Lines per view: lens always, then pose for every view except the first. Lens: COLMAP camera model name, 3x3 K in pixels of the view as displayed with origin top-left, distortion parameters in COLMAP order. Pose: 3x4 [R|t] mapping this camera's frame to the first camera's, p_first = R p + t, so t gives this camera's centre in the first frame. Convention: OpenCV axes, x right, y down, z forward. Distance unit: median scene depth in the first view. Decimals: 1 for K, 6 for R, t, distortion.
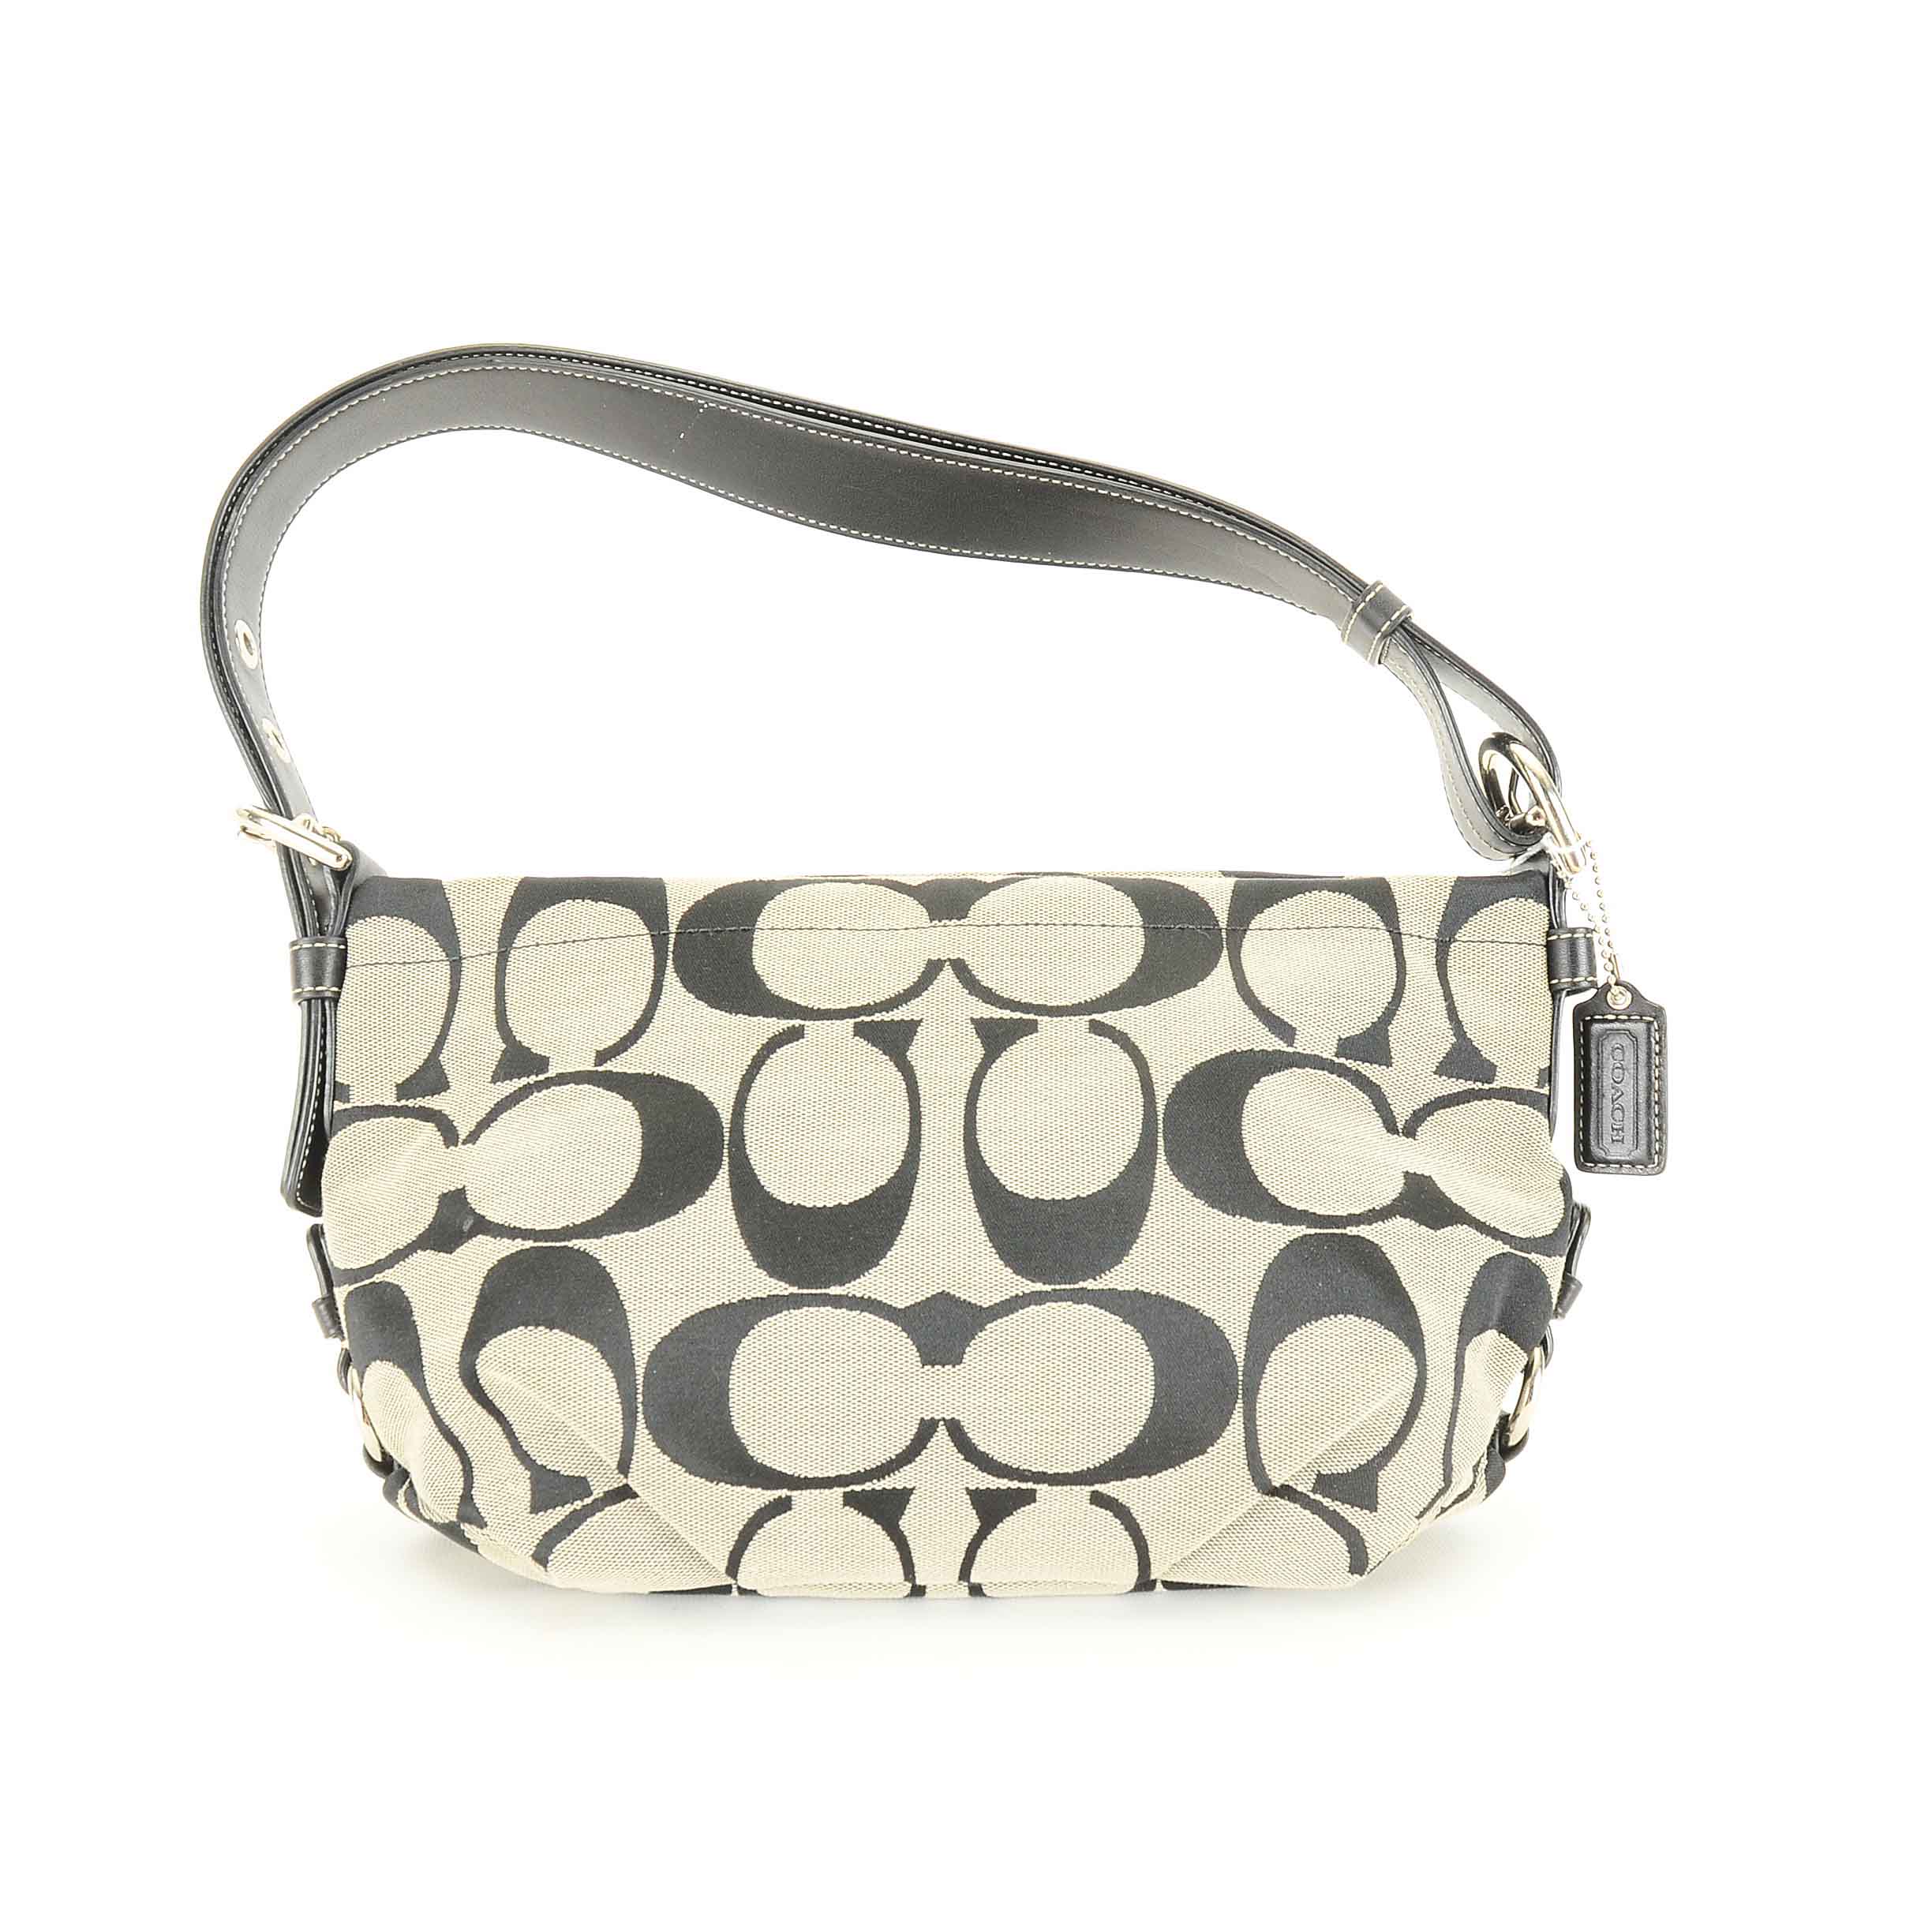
lens RADIAL K [[2270.9, 0, 966.0], [0, 2270.9, 966.0], [0, 0, 1]] dist [-0.007595, 0.009780]
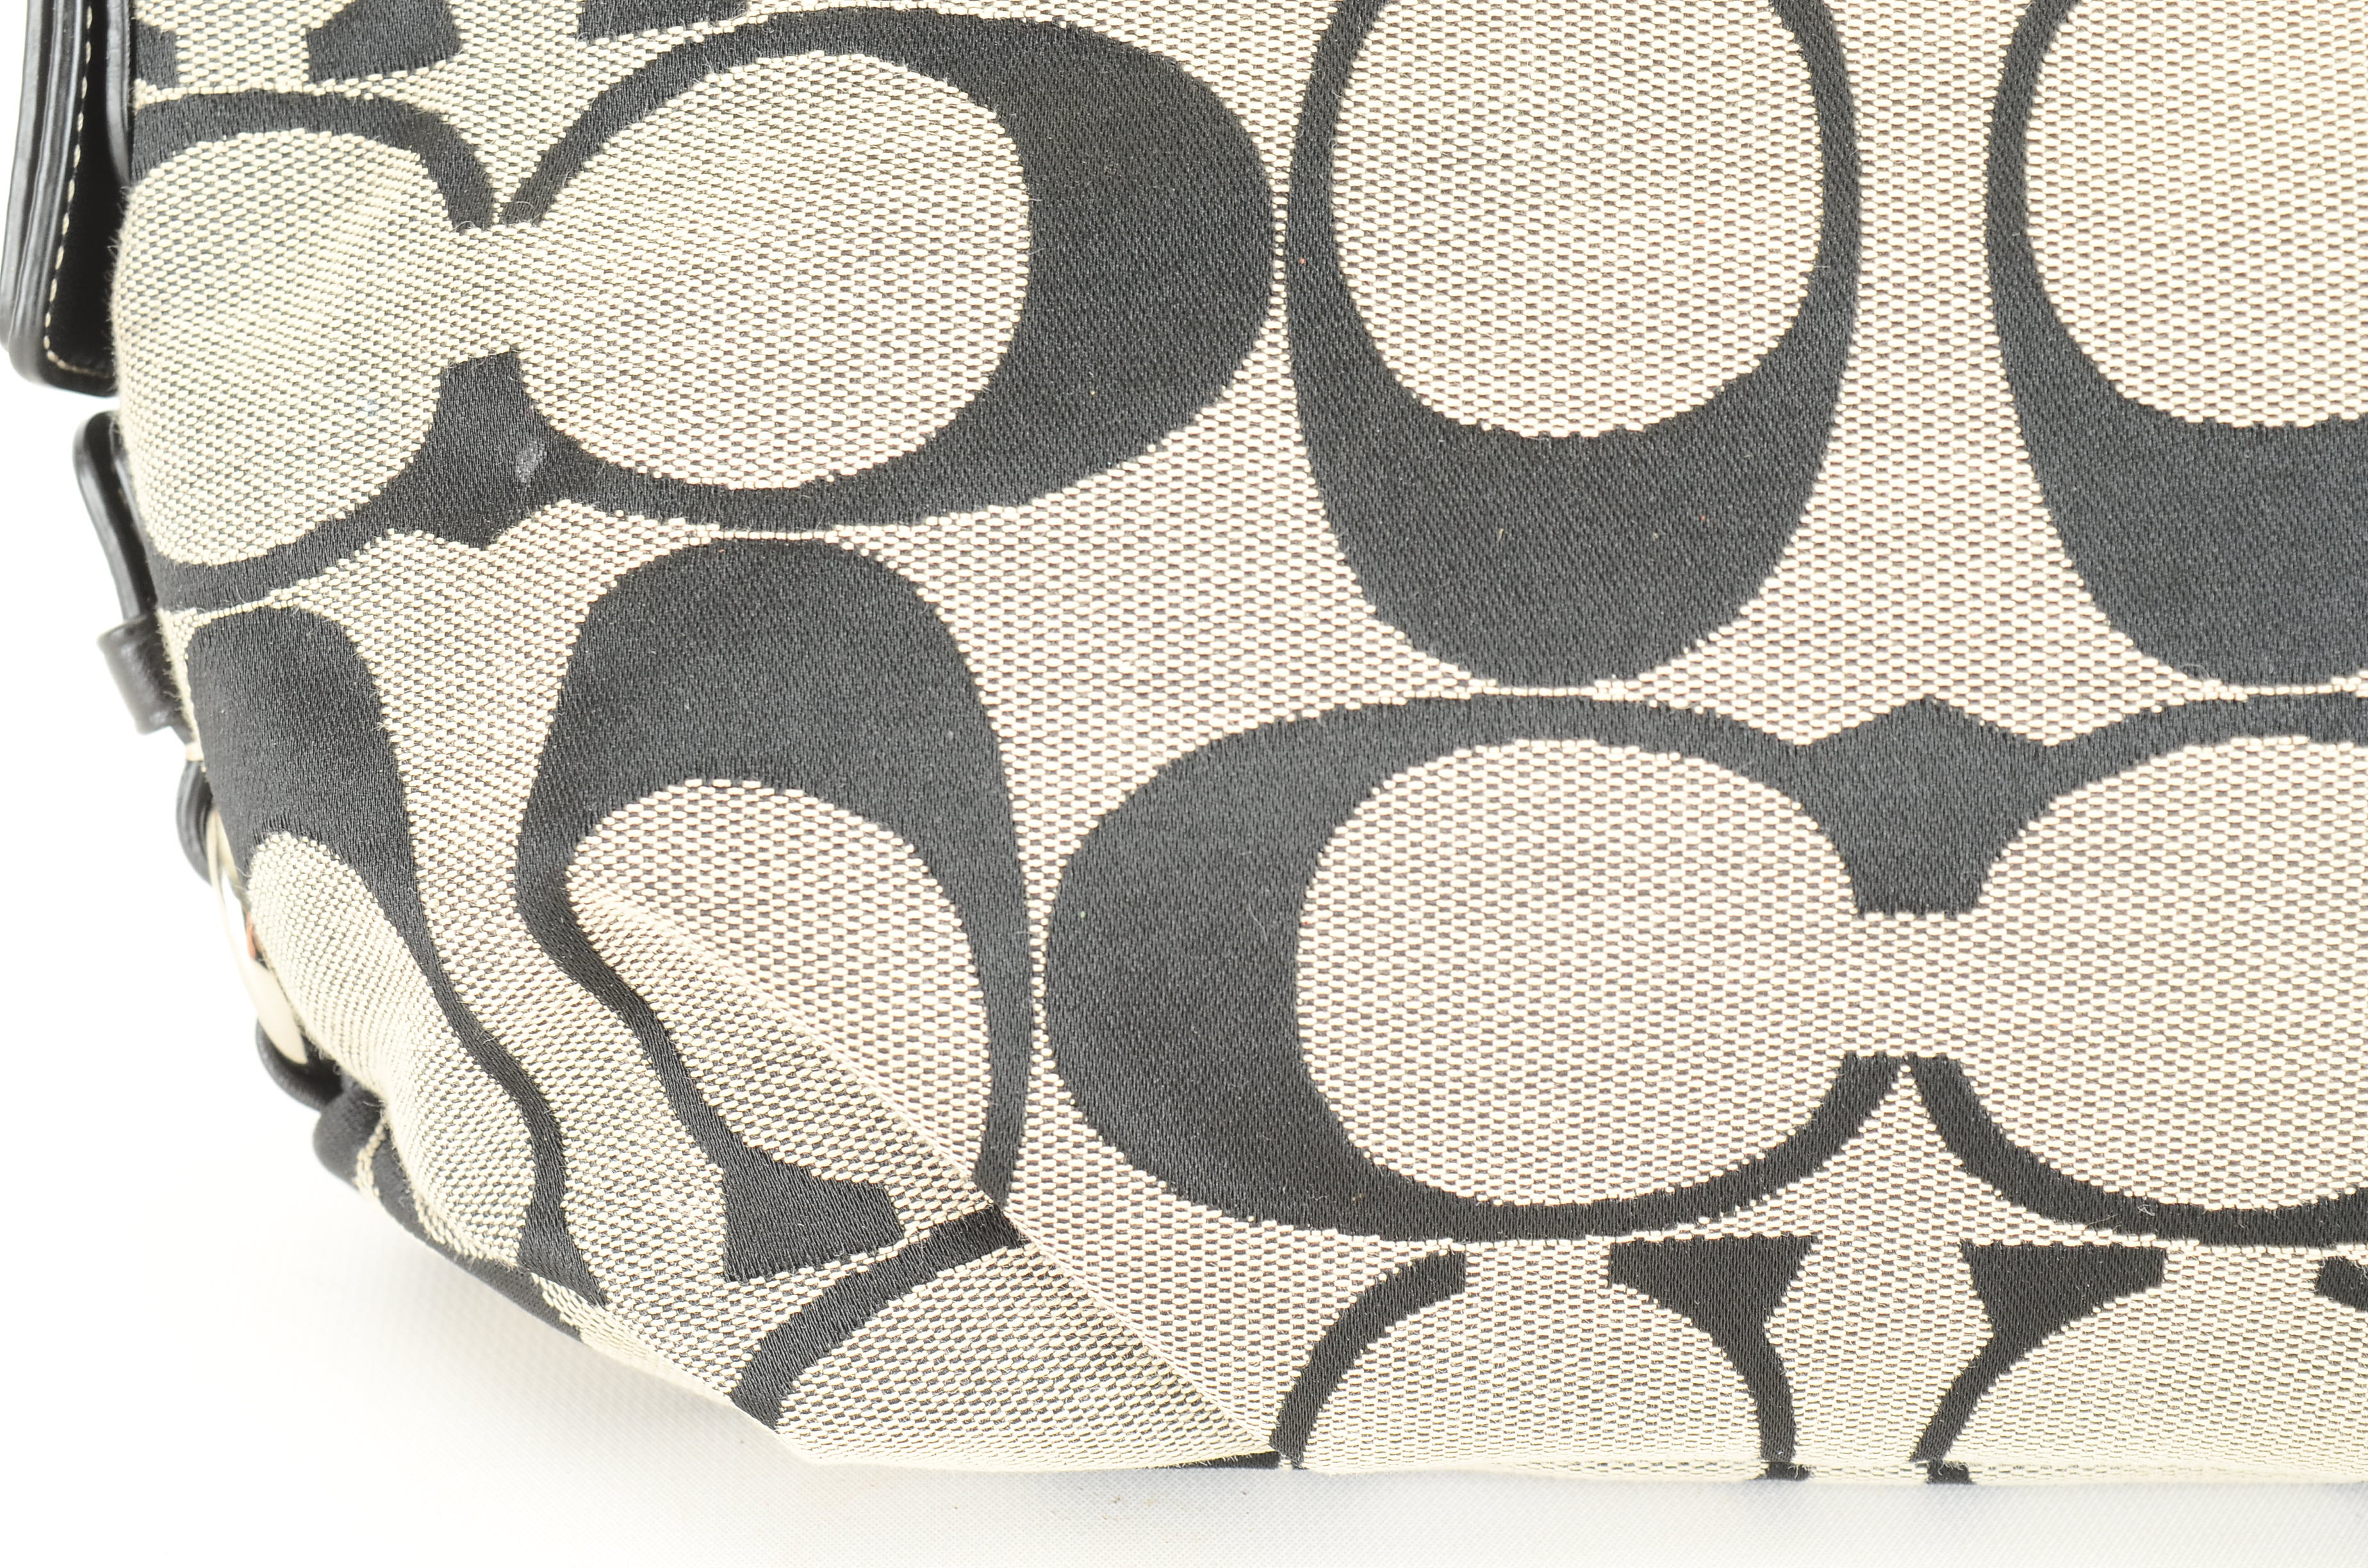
lens RADIAL K [[4923.9, 0, 1184.0], [0, 4923.9, 784.0], [0, 0, 1]] dist [-0.048885, 0.346324]
pose [[0.997630, 0.021562, -0.065342, -0.071305], [-0.004924, 0.969569, 0.244768, -0.023023], [0.068632, -0.243866, 0.967377, 0.275578]]
